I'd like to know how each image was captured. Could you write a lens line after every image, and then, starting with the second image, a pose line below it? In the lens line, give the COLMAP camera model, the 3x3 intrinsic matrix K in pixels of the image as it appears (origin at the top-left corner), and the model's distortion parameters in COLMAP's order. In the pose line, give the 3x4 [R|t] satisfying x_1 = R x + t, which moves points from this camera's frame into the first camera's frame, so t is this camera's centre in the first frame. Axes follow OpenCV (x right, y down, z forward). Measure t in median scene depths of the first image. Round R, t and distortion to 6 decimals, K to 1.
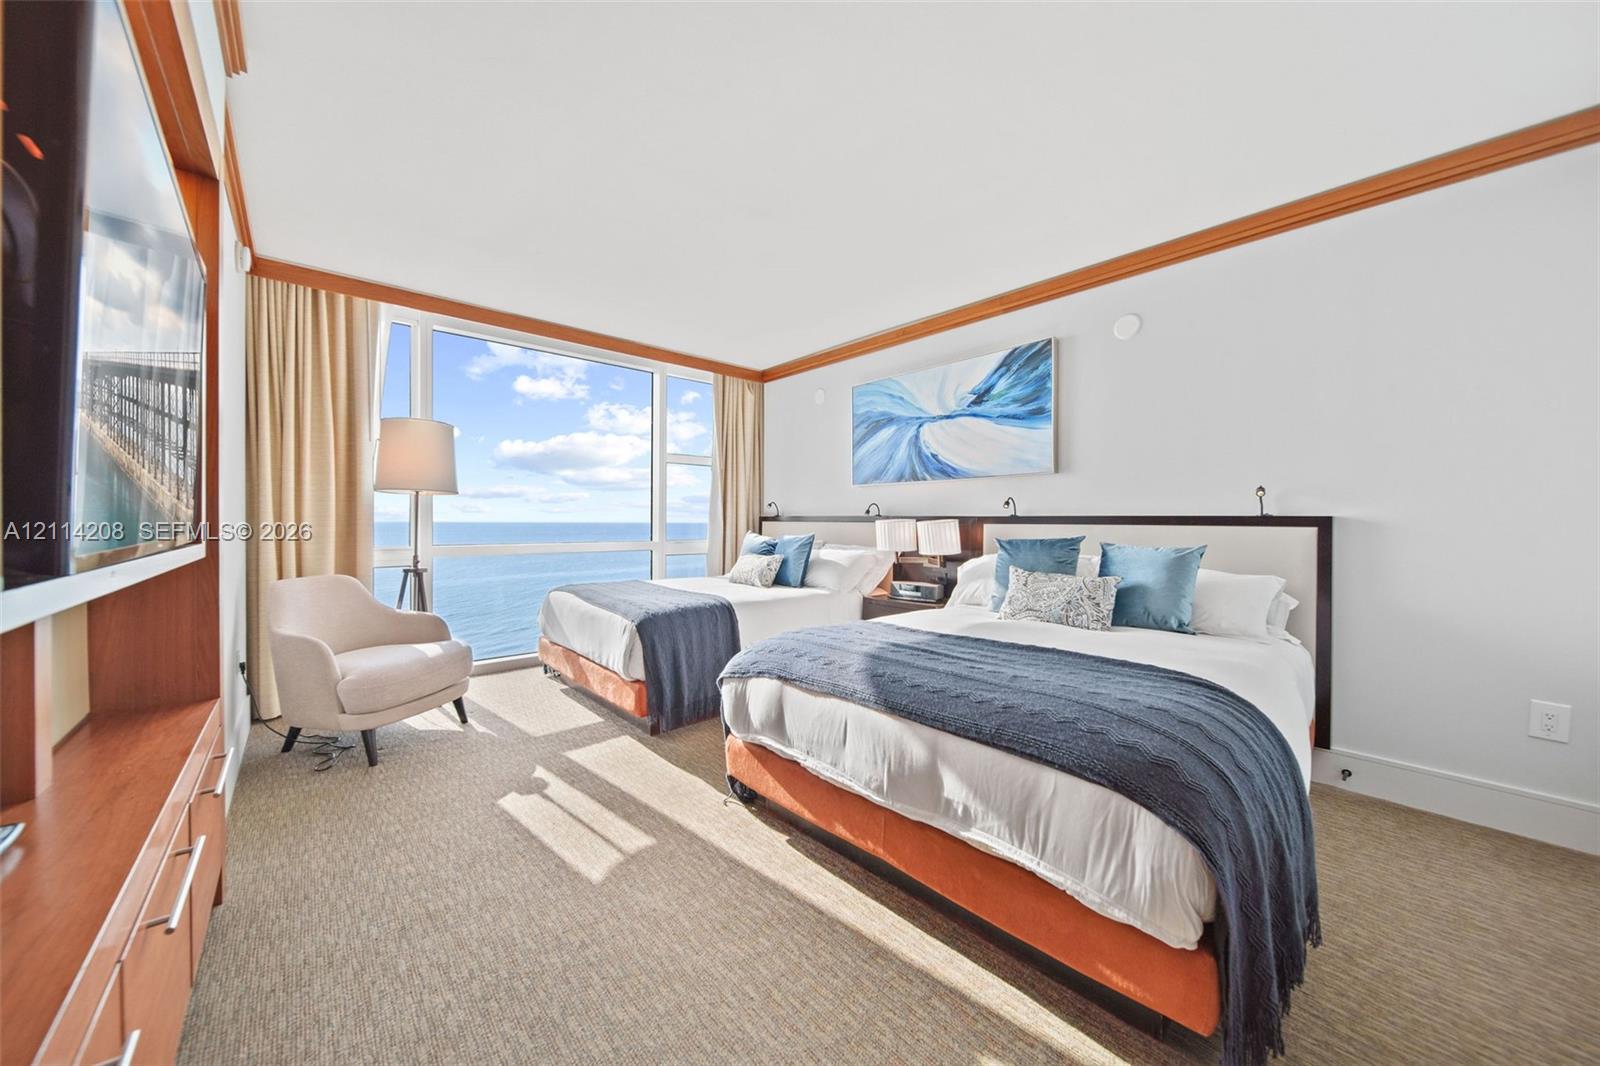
lens RADIAL K [[557.0, 0, 798.7], [0, 557.0, 521.6], [0, 0, 1]] dist [-0.002084, -0.000115]
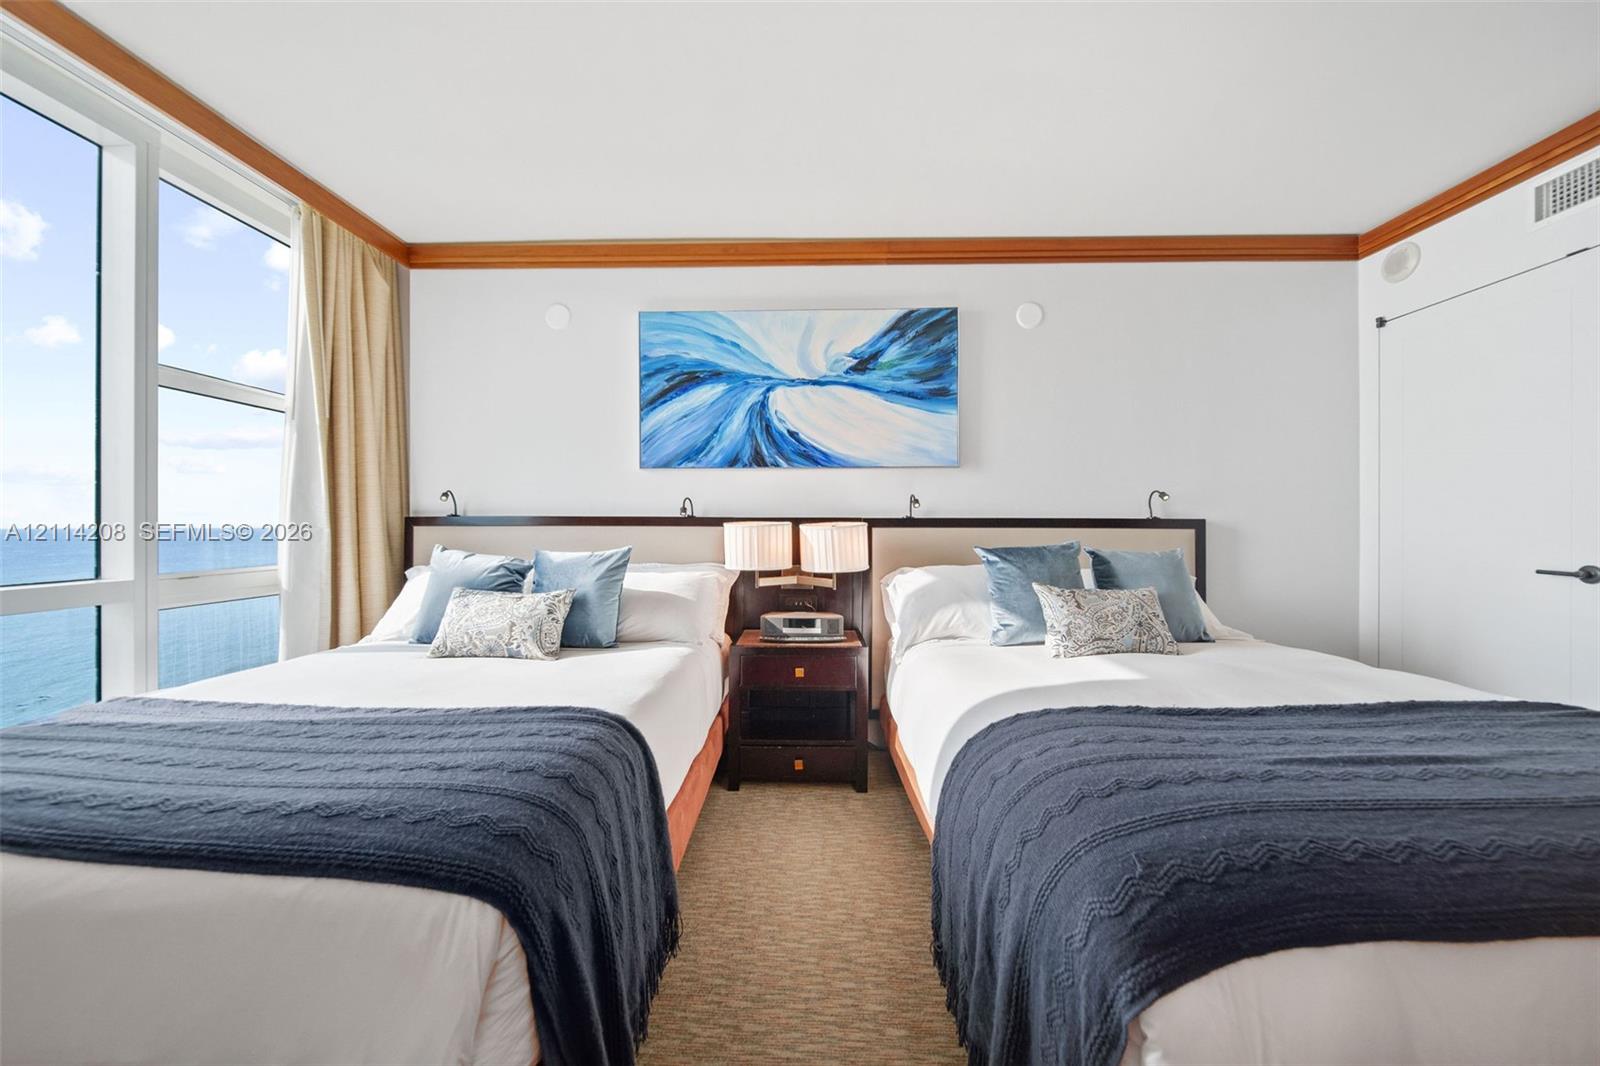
lens RADIAL K [[567.6, 0, 804.3], [0, 567.6, 521.5], [0, 0, 1]] dist [0.000066, -0.000164]
pose [[0.684488, -0.001812, 0.729022, -0.303092], [0.003287, 0.999994, -0.000601, -0.004249], [-0.729017, 0.002807, 0.684490, 0.522918]]
